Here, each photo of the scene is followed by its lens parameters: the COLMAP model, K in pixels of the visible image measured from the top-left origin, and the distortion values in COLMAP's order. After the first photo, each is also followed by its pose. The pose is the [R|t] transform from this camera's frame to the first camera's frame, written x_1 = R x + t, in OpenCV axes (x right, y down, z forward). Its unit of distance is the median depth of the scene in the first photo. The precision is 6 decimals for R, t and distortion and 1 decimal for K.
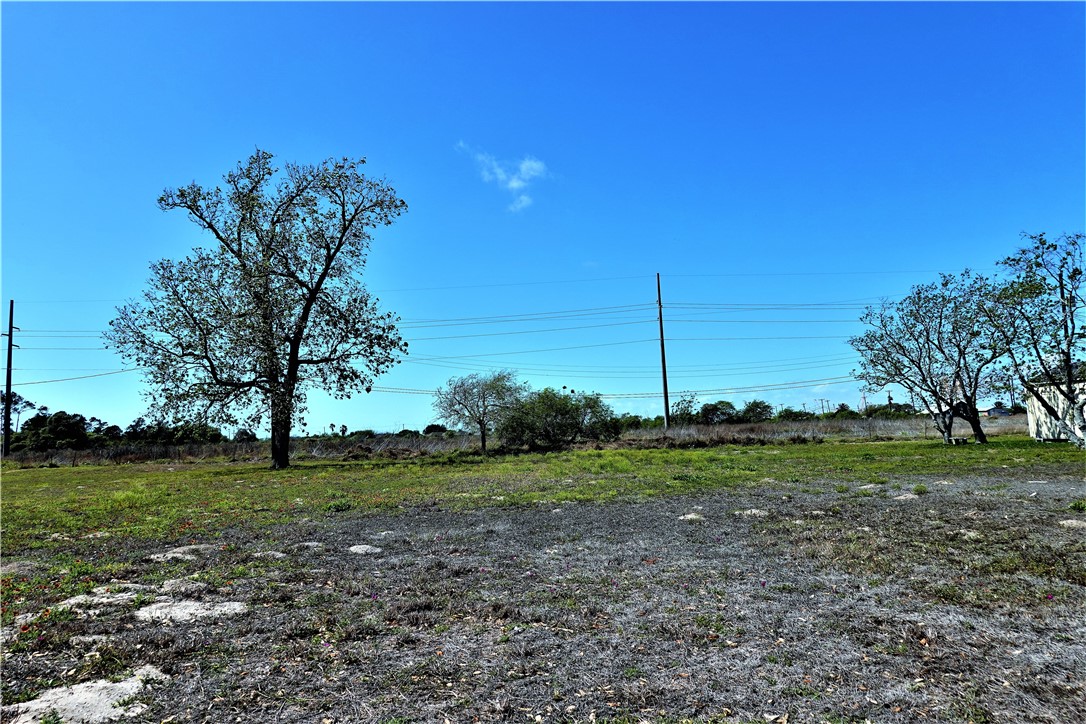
lens RADIAL K [[717.1, 0, 541.8], [0, 717.1, 359.5], [0, 0, 1]] dist [-0.006097, 0.002627]
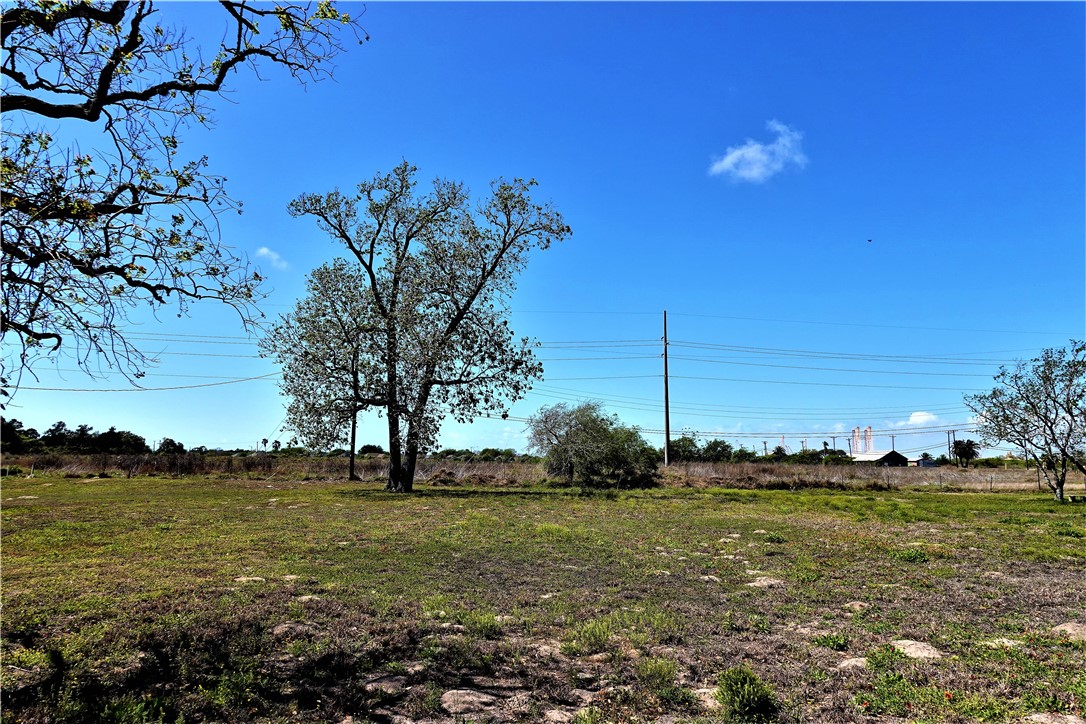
lens RADIAL K [[717.1, 0, 542.2], [0, 717.1, 359.3], [0, 0, 1]] dist [-0.006097, 0.002627]
pose [[0.993112, 0.065844, 0.096918, -0.364632], [-0.062039, 0.997199, -0.041772, 0.004414], [-0.099397, 0.035471, 0.994415, 0.030787]]
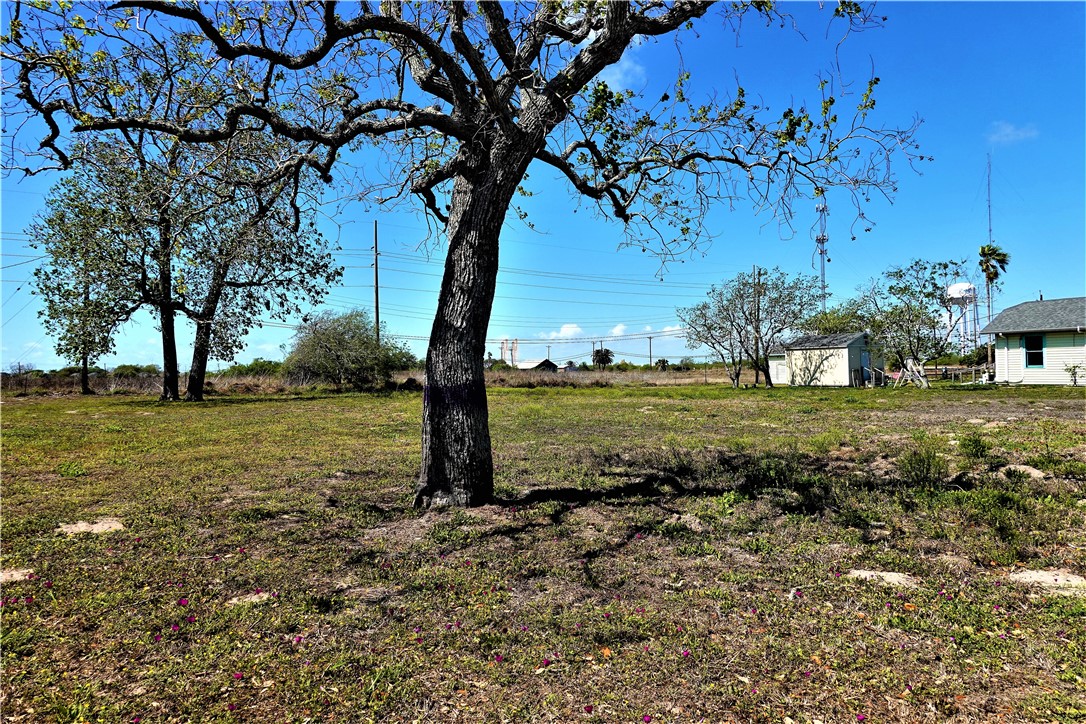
lens RADIAL K [[717.1, 0, 542.4], [0, 717.1, 356.8], [0, 0, 1]] dist [-0.006097, 0.002627]
pose [[0.841970, 0.041316, 0.537940, -0.610164], [-0.076518, 0.996129, 0.043257, 0.032055], [-0.534071, -0.077584, 0.841872, 0.037451]]
